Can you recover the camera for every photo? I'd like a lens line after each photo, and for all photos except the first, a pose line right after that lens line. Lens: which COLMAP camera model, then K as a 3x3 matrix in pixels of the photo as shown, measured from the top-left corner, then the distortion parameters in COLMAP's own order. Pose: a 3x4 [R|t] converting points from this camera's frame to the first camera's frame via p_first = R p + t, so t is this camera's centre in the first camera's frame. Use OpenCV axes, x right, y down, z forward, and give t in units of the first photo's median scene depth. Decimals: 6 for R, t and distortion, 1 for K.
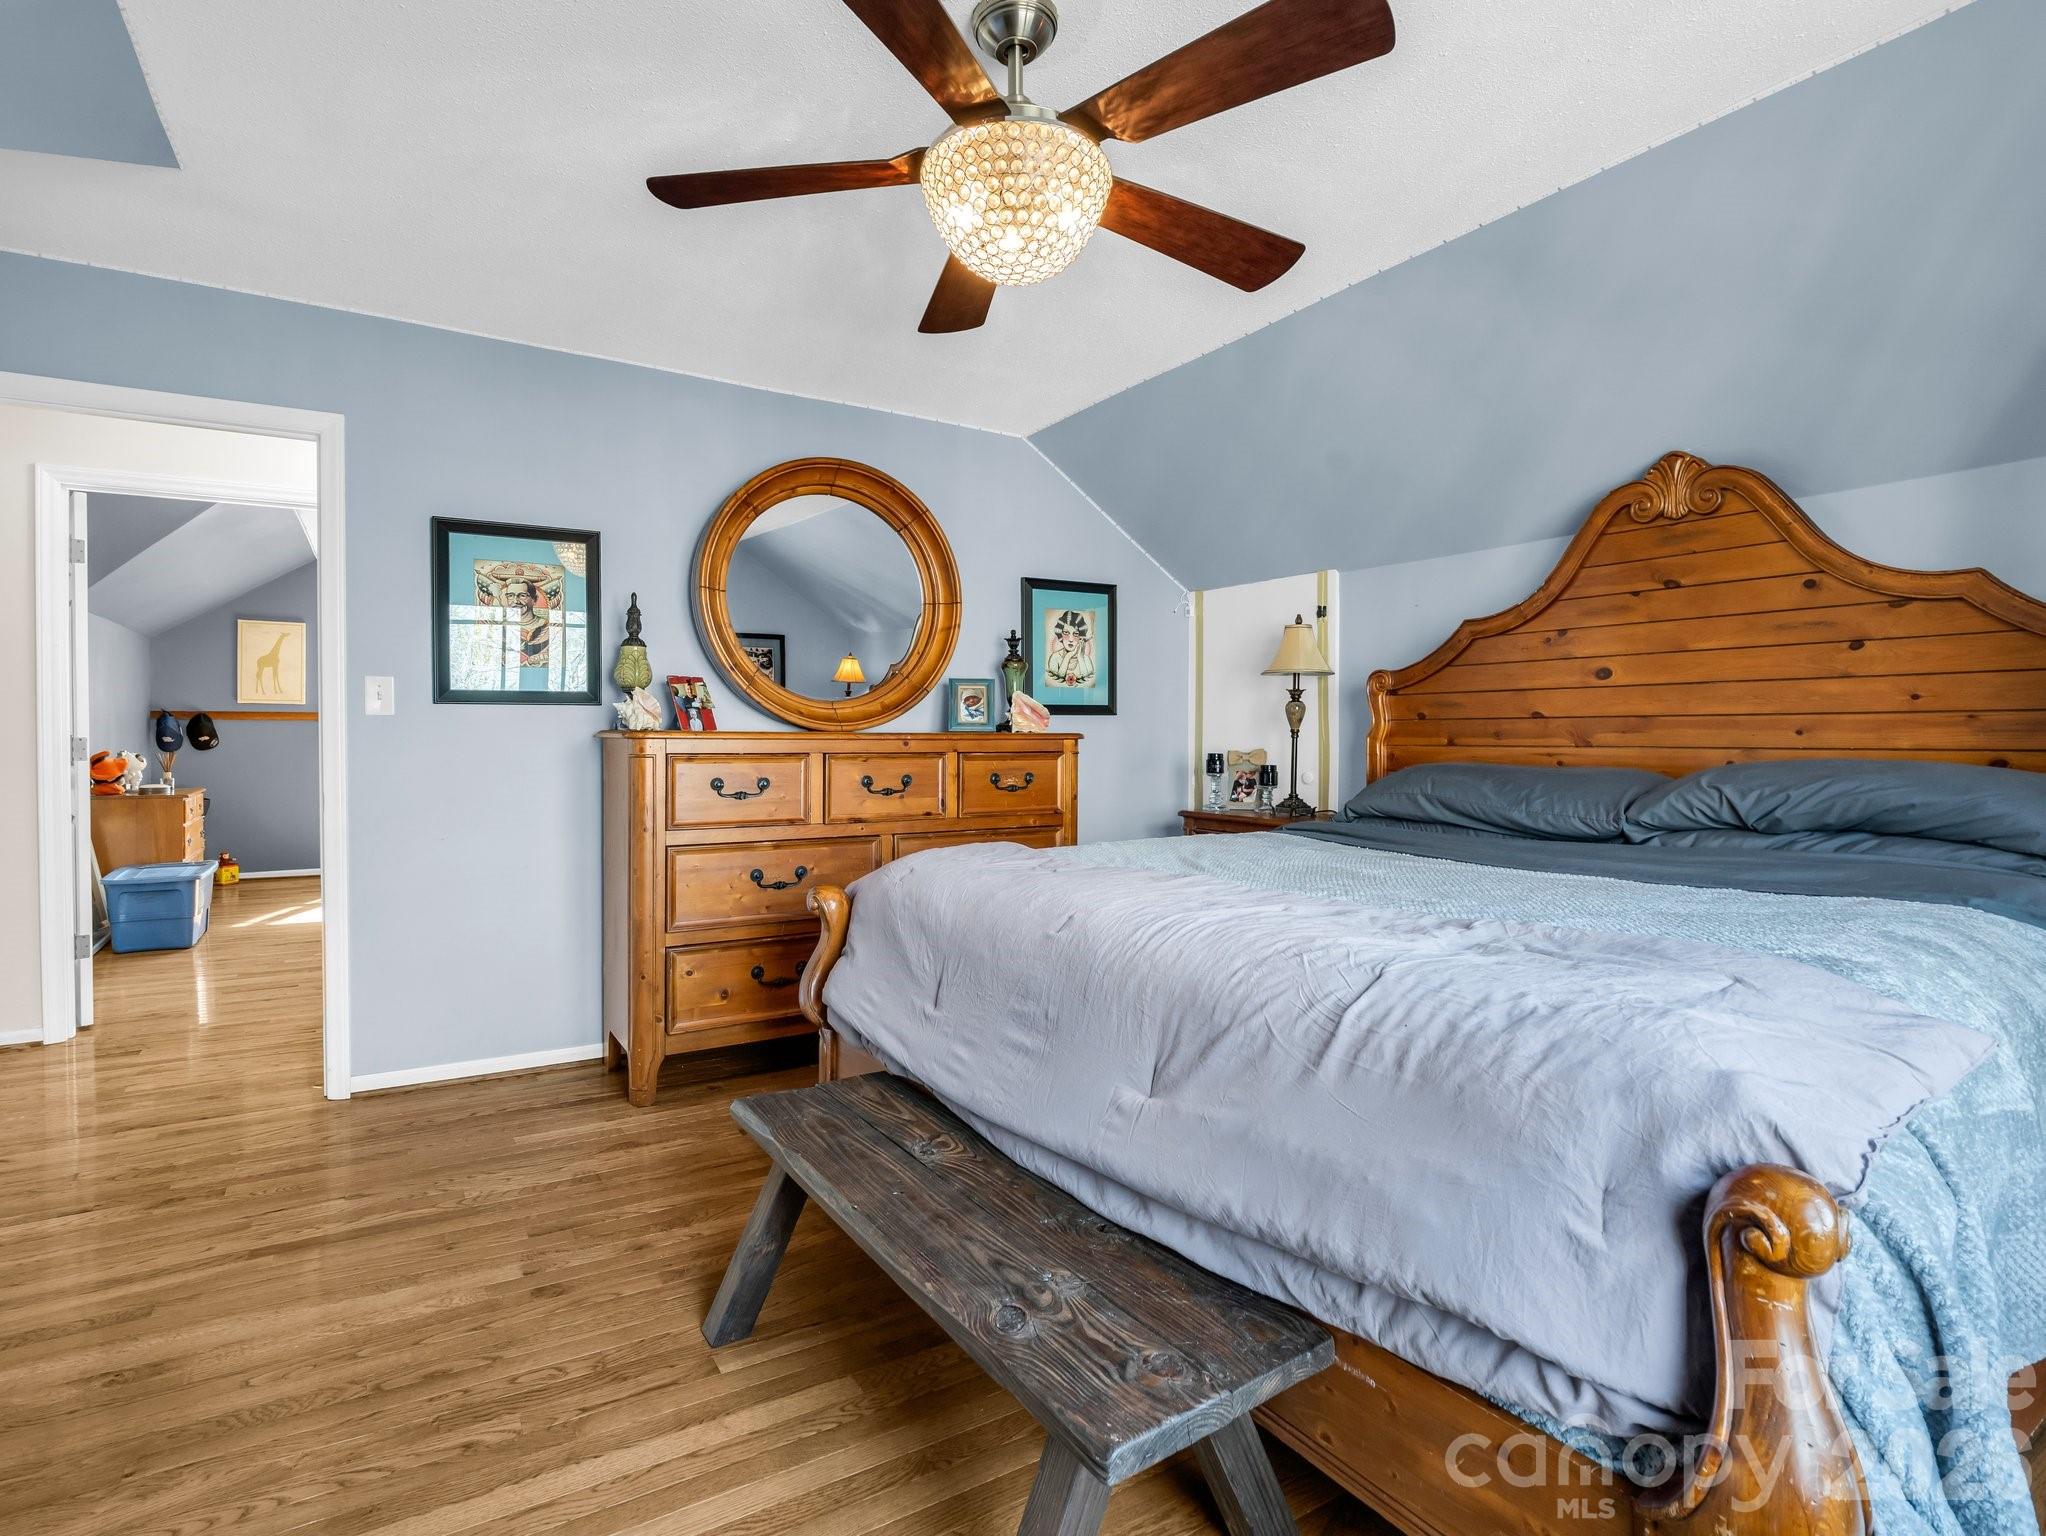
lens RADIAL K [[1023.8, 0, 1013.6], [0, 1023.8, 752.3], [0, 0, 1]] dist [-0.006486, -0.000709]
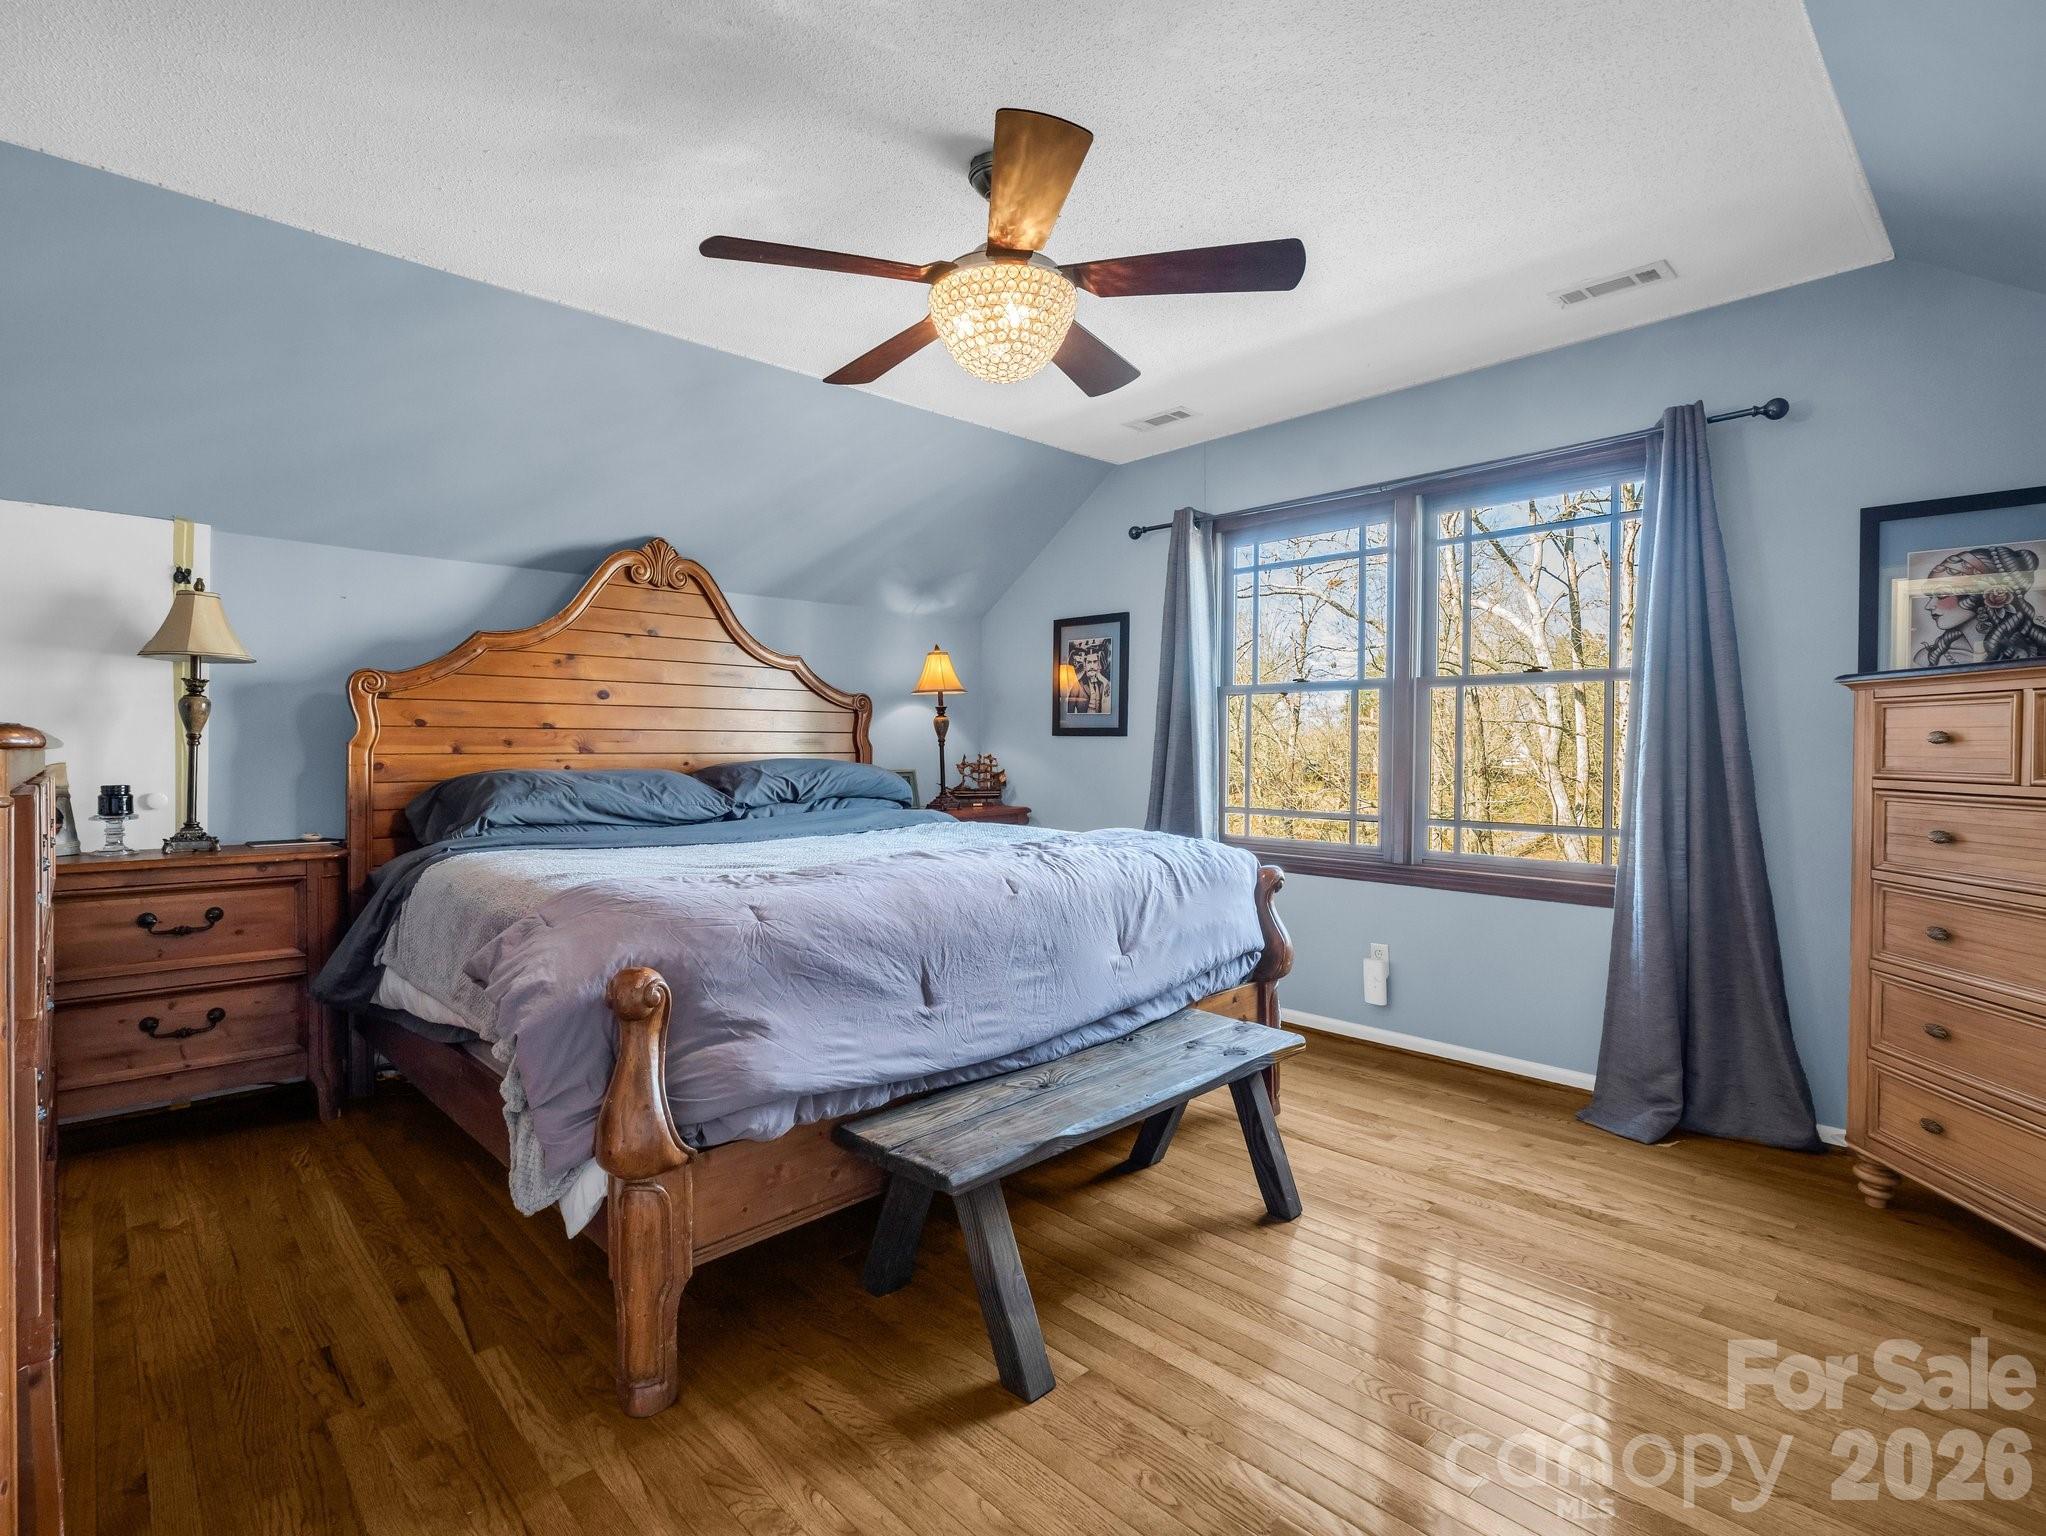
lens RADIAL K [[1023.8, 0, 1032.1], [0, 1023.8, 756.0], [0, 0, 1]] dist [-0.006486, -0.000709]
pose [[-0.222681, -0.008891, 0.974851, -1.127091], [0.011601, 0.999863, 0.011769, -0.015633], [-0.974822, 0.013930, -0.222548, 1.136254]]
